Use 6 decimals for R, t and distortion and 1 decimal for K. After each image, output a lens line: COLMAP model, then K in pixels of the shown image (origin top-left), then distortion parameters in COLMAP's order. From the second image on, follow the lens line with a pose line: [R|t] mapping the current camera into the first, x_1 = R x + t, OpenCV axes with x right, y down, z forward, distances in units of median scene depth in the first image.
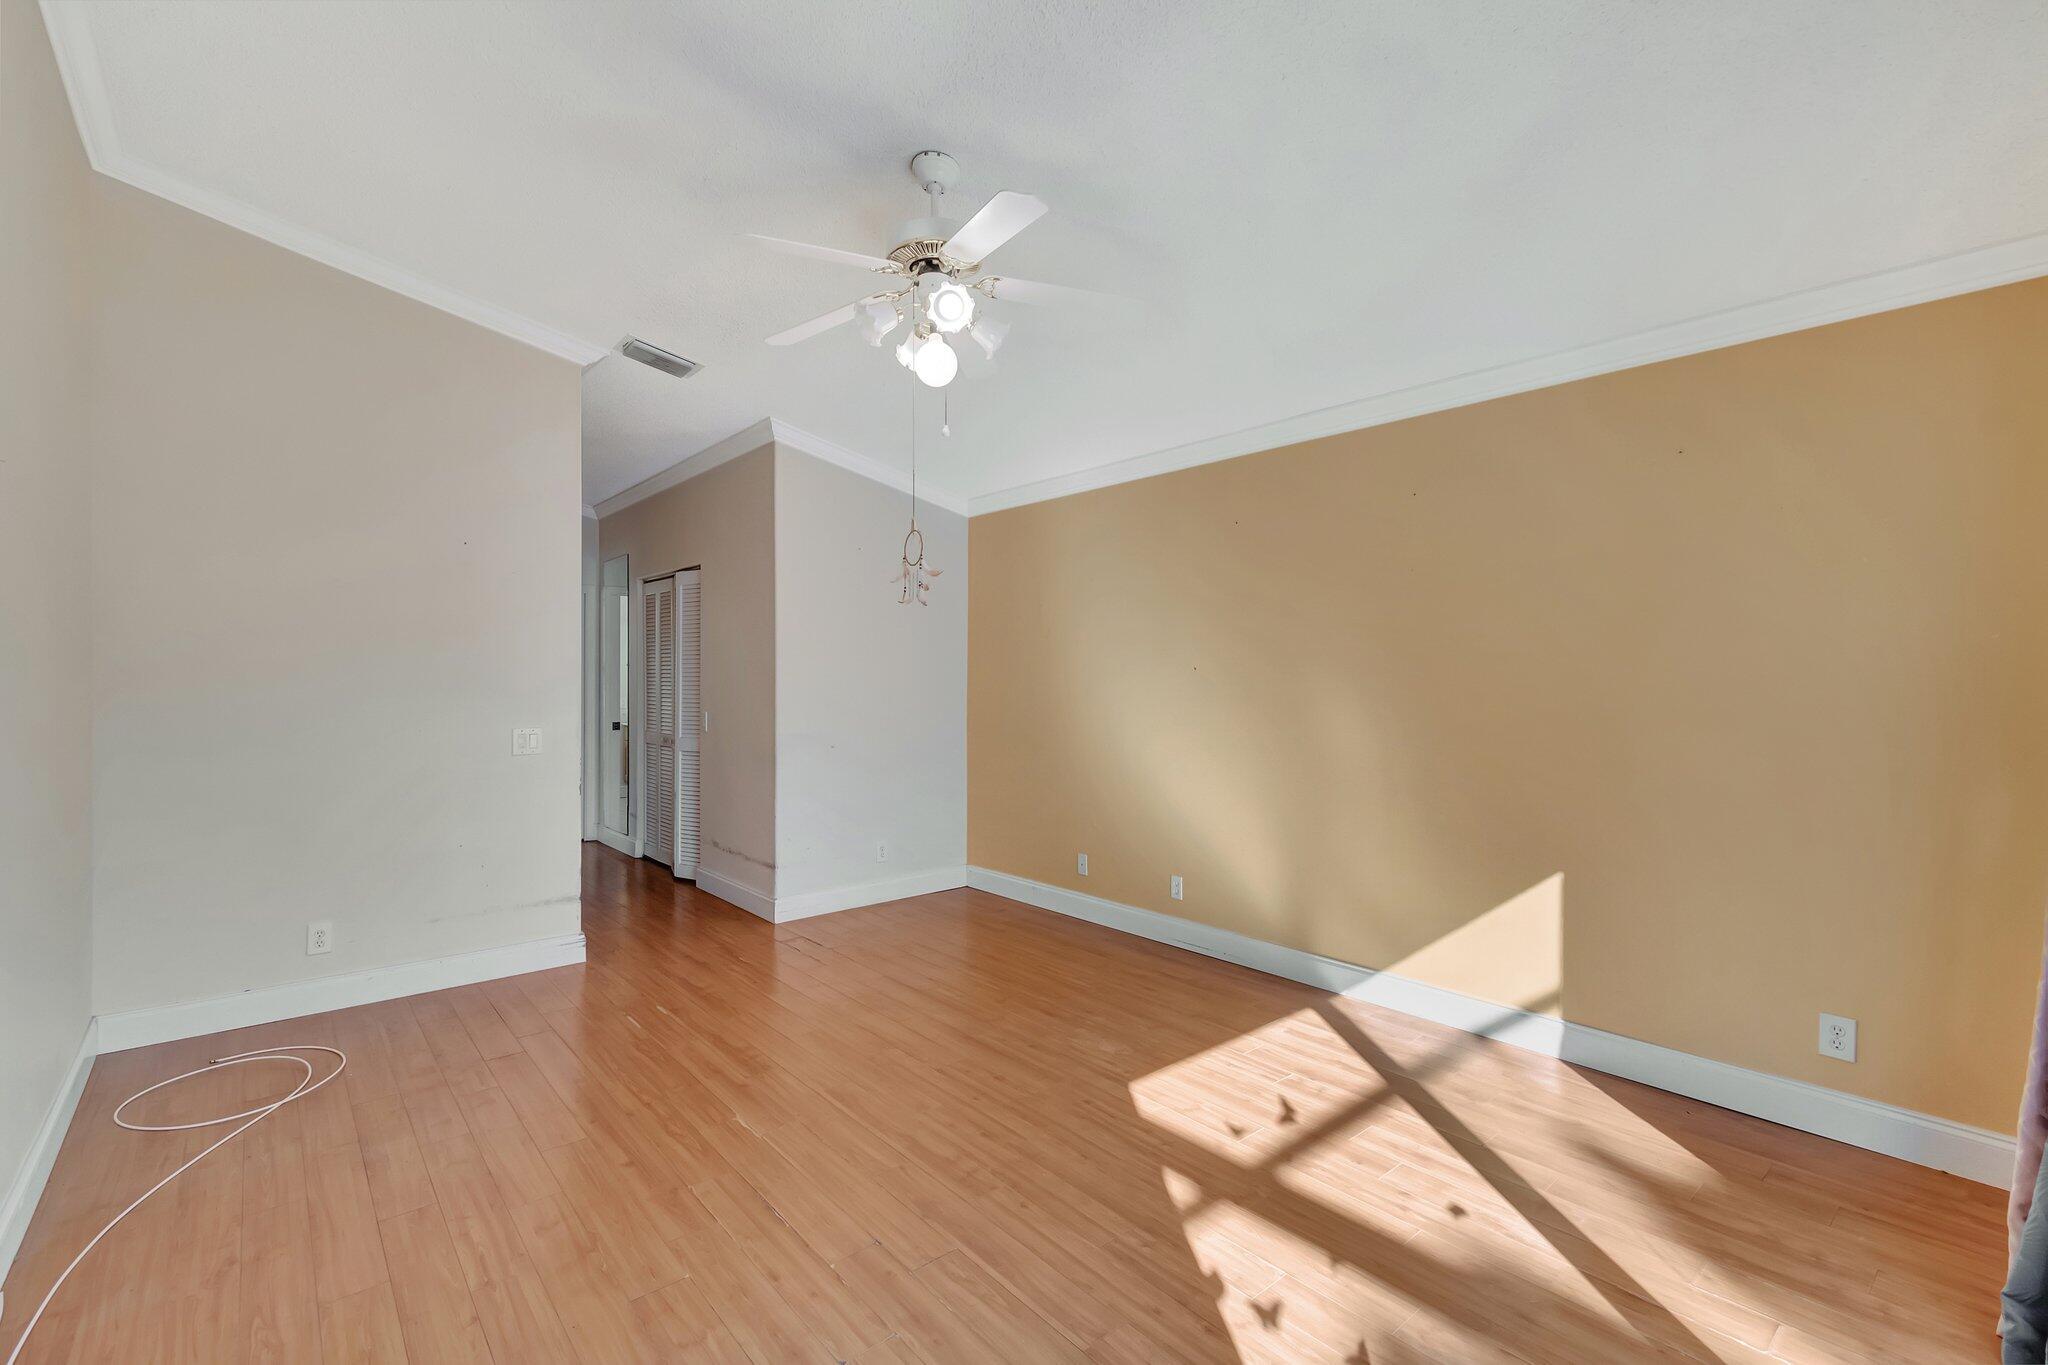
lens RADIAL K [[913.2, 0, 998.3], [0, 913.2, 671.4], [0, 0, 1]] dist [0.003129, 0.000409]
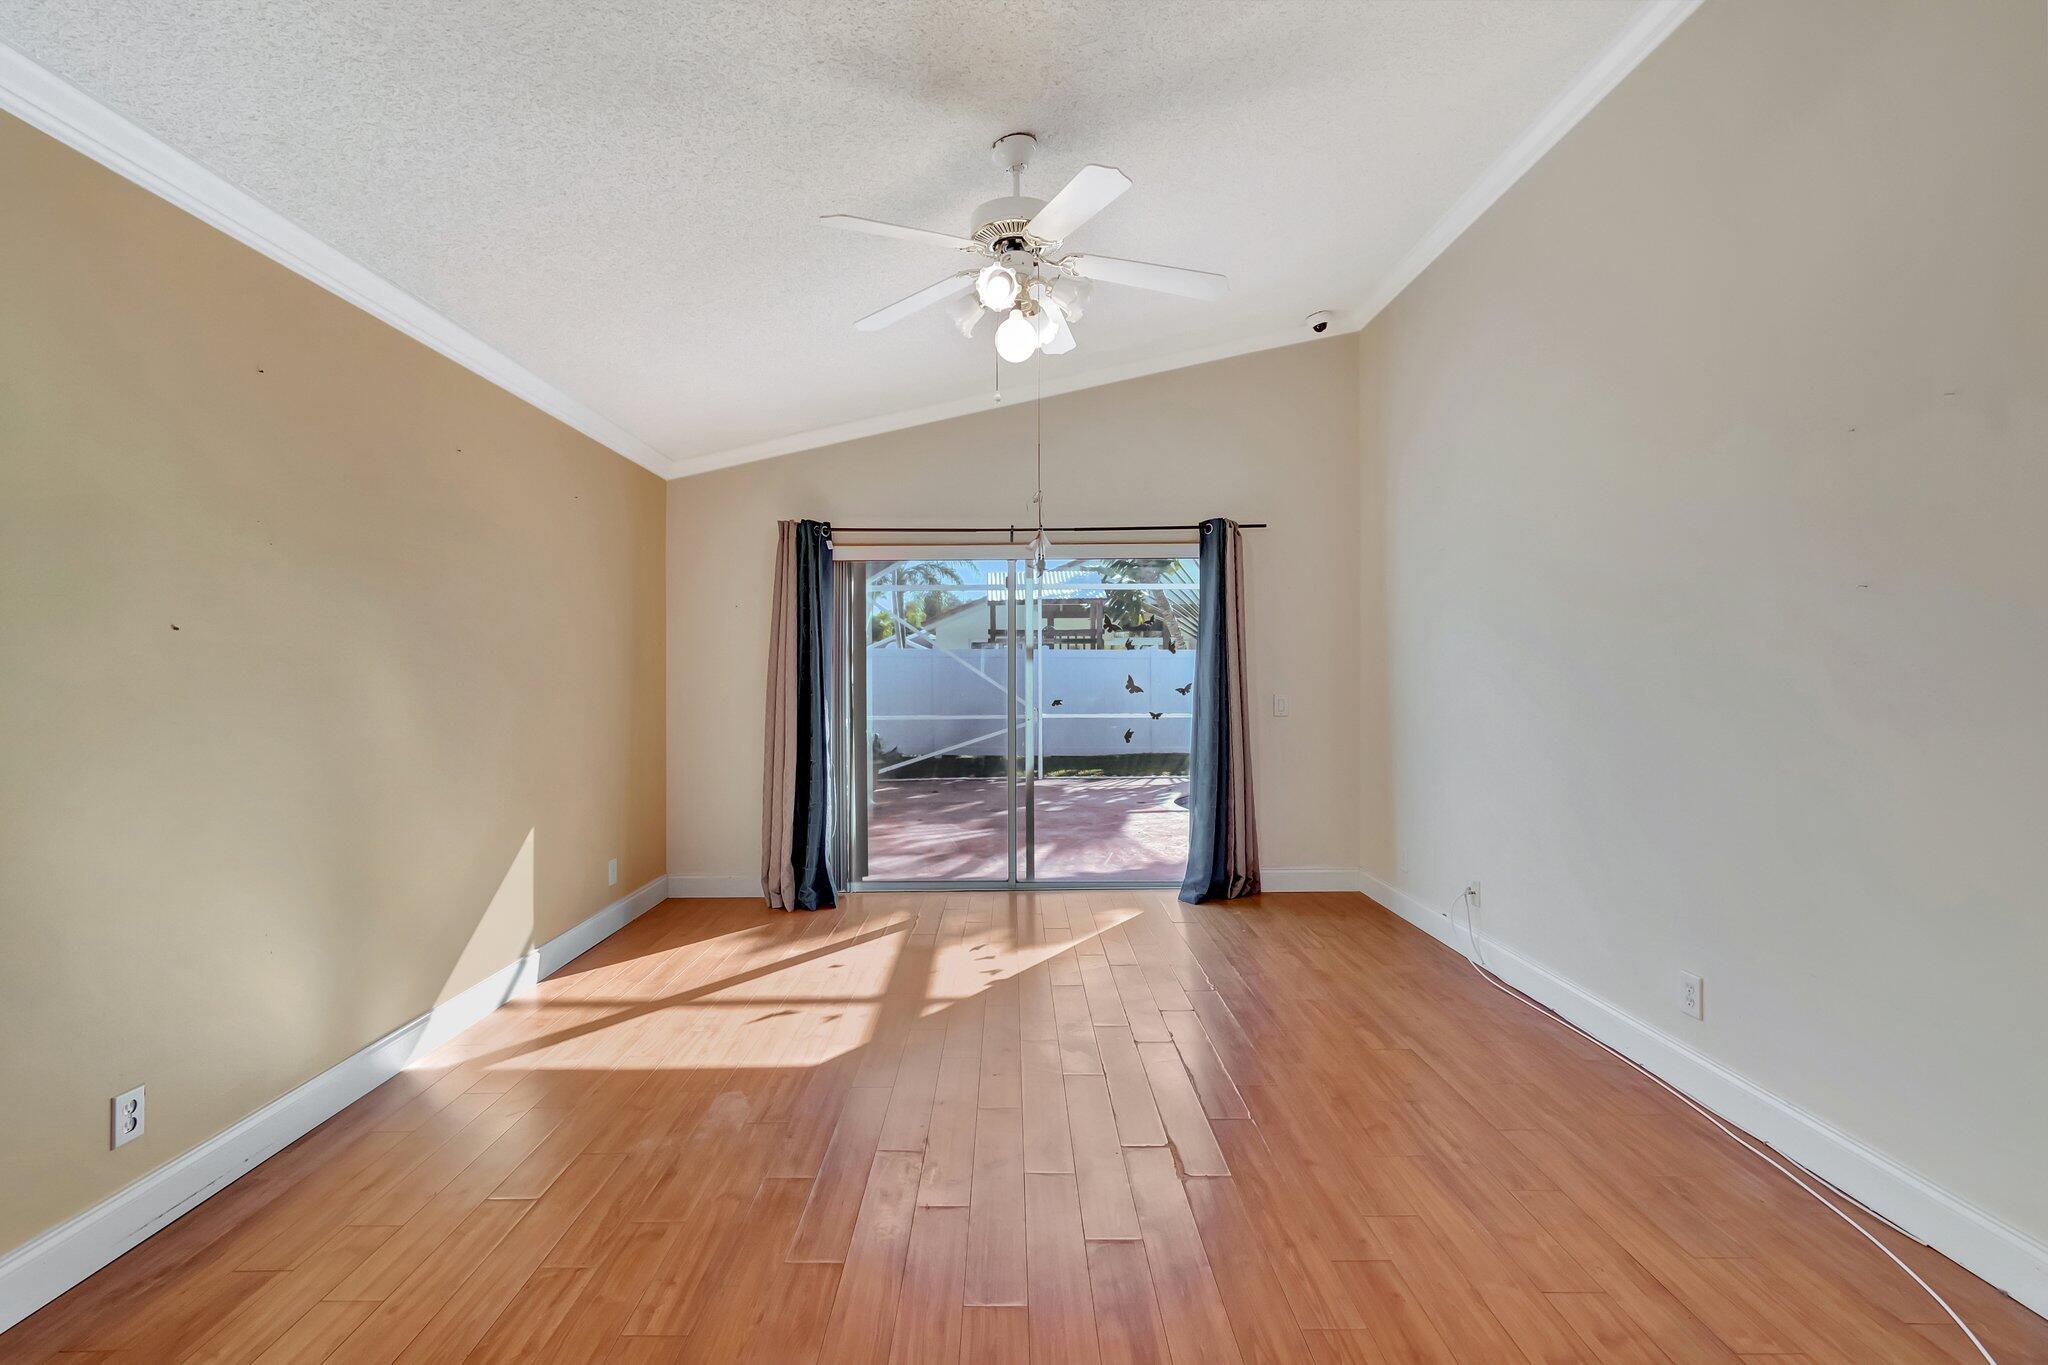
lens RADIAL K [[913.2, 0, 998.3], [0, 913.2, 671.4], [0, 0, 1]] dist [0.003129, 0.000409]
pose [[-0.771627, 0.013686, 0.635928, -0.707098], [0.008533, 0.999901, -0.011166, 0.044333], [-0.636018, -0.003189, -0.771668, 1.793213]]
